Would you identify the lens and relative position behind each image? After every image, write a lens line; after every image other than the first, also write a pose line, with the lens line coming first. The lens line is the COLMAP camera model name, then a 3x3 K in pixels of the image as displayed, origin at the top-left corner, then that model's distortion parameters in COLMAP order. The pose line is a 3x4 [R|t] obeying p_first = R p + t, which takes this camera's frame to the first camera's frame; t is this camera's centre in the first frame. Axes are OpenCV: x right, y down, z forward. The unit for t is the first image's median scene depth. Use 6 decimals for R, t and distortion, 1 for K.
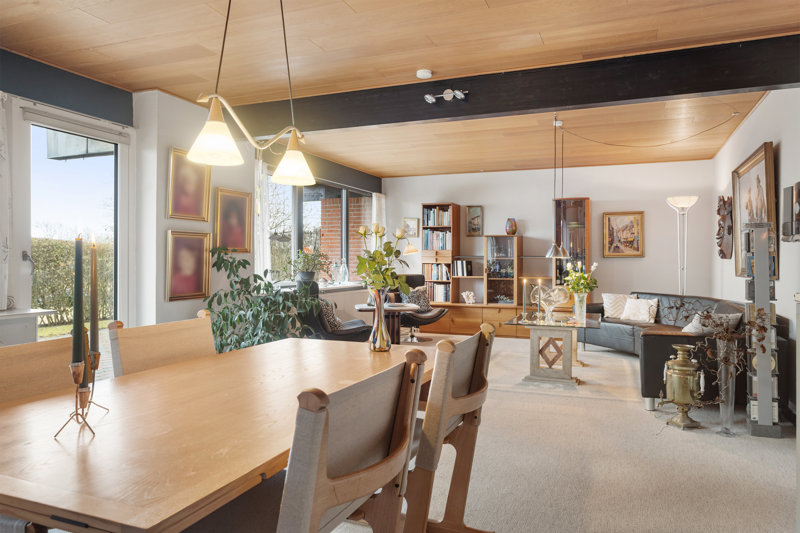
lens RADIAL K [[577.5, 0, 398.7], [0, 577.5, 263.8], [0, 0, 1]] dist [-0.004328, -0.002127]
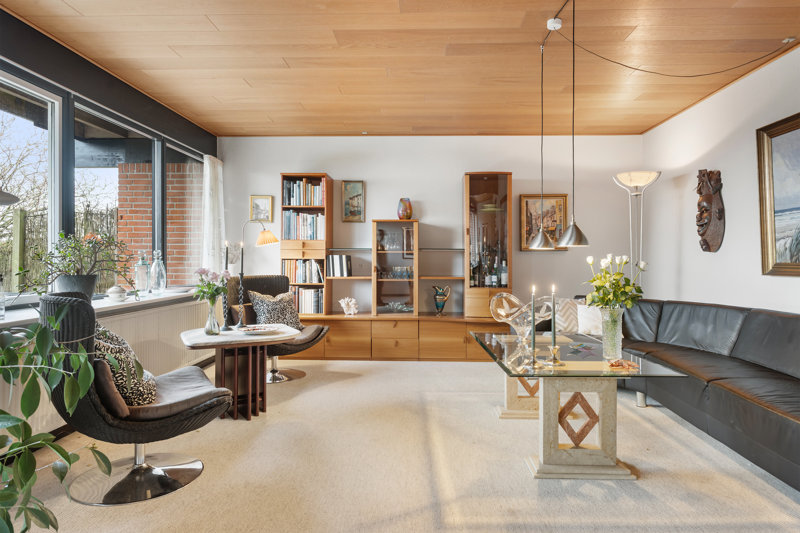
lens RADIAL K [[530.9, 0, 415.8], [0, 530.9, 254.0], [0, 0, 1]] dist [0.000108, 0.006813]
pose [[0.933983, 0.001058, 0.357316, -0.037543], [0.003576, 0.999918, -0.012309, 0.001568], [-0.357299, 0.012774, 0.933903, 0.351365]]
